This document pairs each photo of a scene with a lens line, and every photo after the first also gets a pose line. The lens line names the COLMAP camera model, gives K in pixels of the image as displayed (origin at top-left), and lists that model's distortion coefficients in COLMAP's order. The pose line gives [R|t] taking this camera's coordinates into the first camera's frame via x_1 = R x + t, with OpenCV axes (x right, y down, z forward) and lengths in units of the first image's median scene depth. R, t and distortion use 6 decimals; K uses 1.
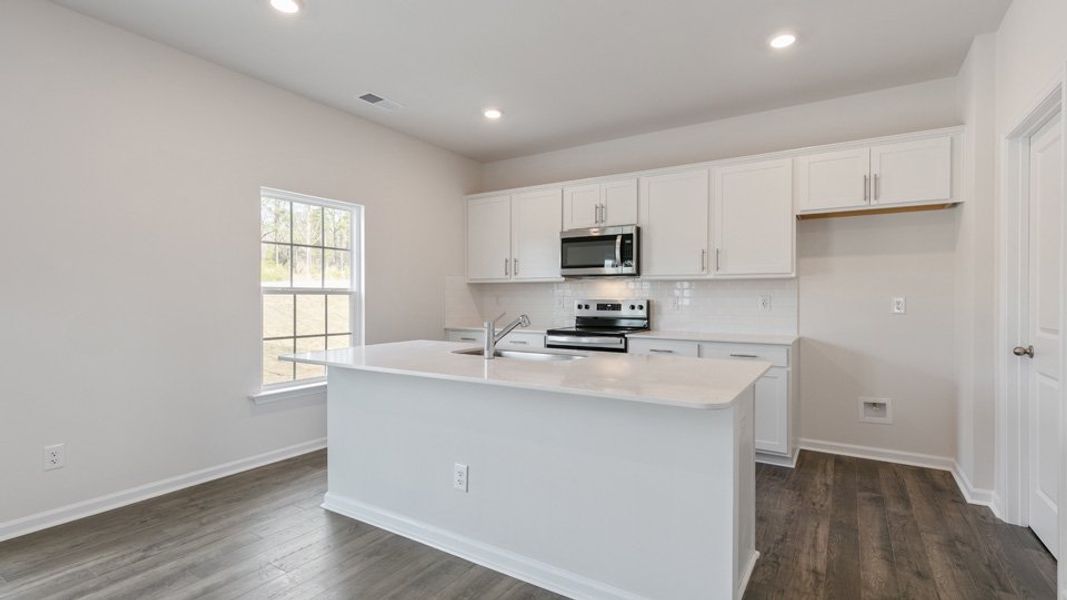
lens RADIAL K [[488.7, 0, 542.4], [0, 488.7, 303.1], [0, 0, 1]] dist [0.002038, 0.000069]
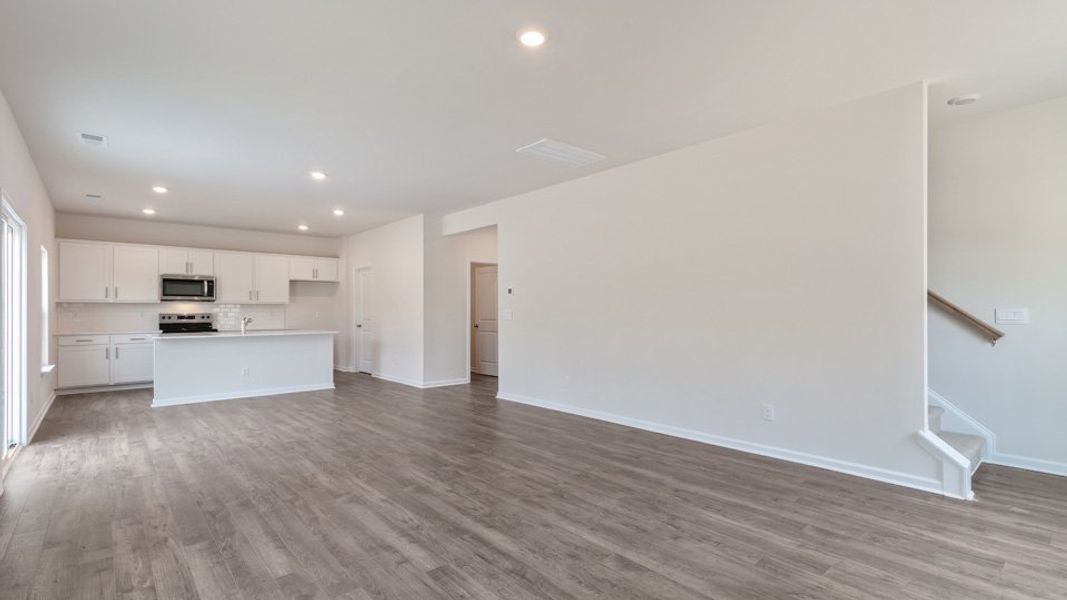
lens RADIAL K [[500.5, 0, 535.5], [0, 500.5, 308.6], [0, 0, 1]] dist [-0.000114, -0.000317]
pose [[0.300971, 0.006326, 0.953612, -1.367661], [0.014234, 0.999837, -0.011125, 0.016029], [-0.953527, 0.016922, 0.300832, -0.877809]]
